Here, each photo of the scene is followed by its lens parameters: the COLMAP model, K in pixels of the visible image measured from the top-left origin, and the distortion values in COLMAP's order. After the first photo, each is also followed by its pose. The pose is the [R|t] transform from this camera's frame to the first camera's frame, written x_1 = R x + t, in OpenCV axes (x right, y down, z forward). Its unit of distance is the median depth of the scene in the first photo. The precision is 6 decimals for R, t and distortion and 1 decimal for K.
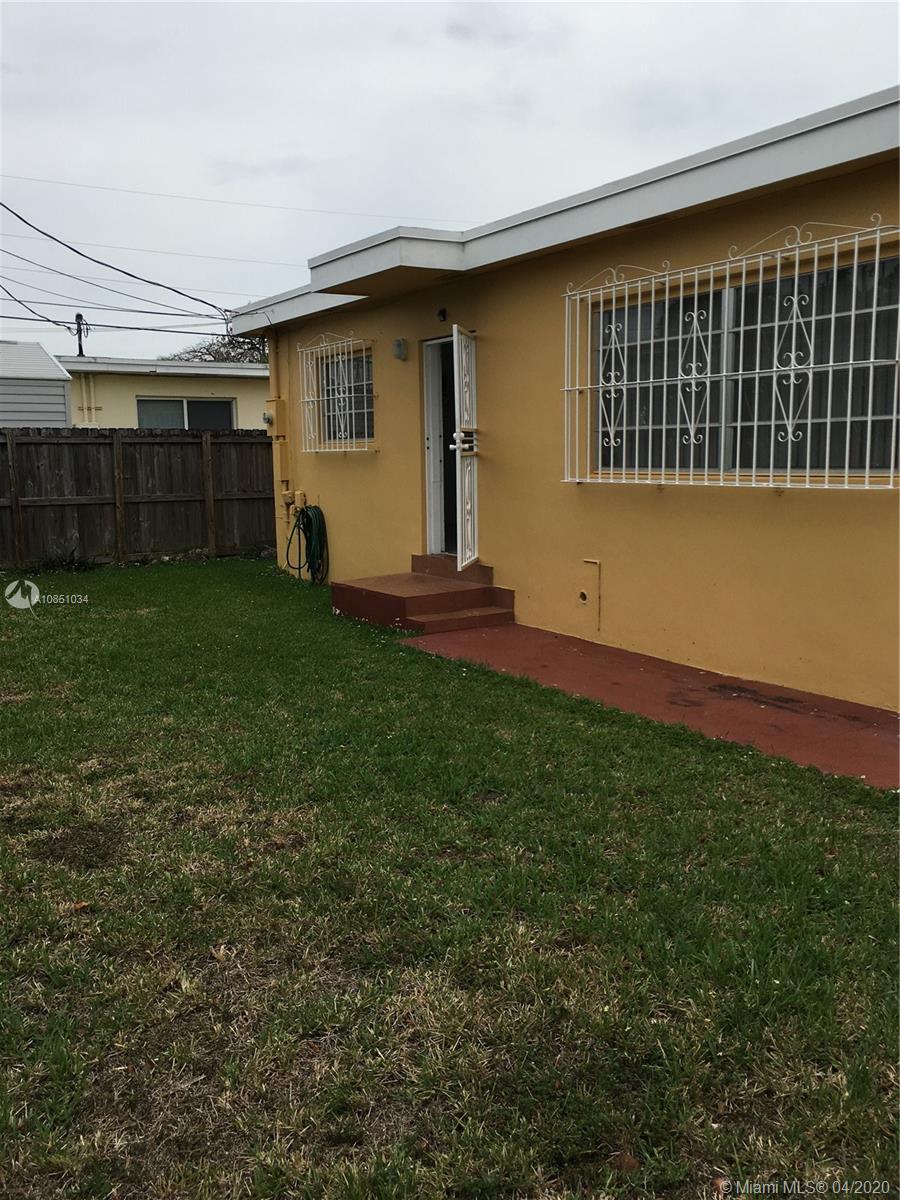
lens RADIAL K [[1067.2, 0, 446.2], [0, 1067.2, 583.3], [0, 0, 1]] dist [0.053716, 0.004585]
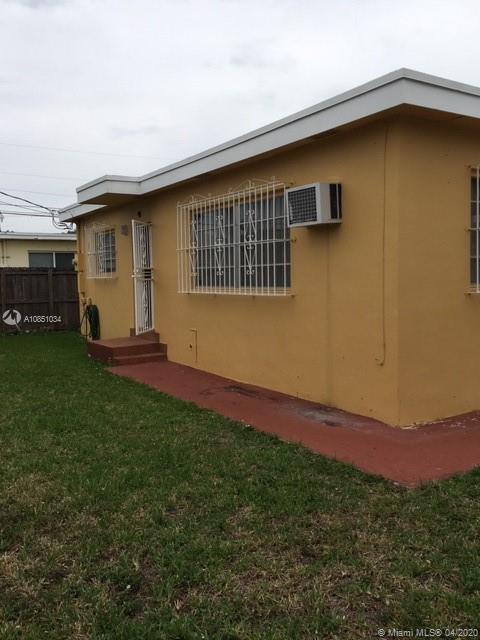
lens RADIAL K [[569.2, 0, 238.0], [0, 569.2, 311.1], [0, 0, 1]] dist [0.053716, 0.004585]
pose [[0.999966, -0.007001, 0.004430, 0.198275], [0.007258, 0.998117, -0.060913, 0.010684], [-0.003996, 0.060943, 0.998133, -0.120238]]
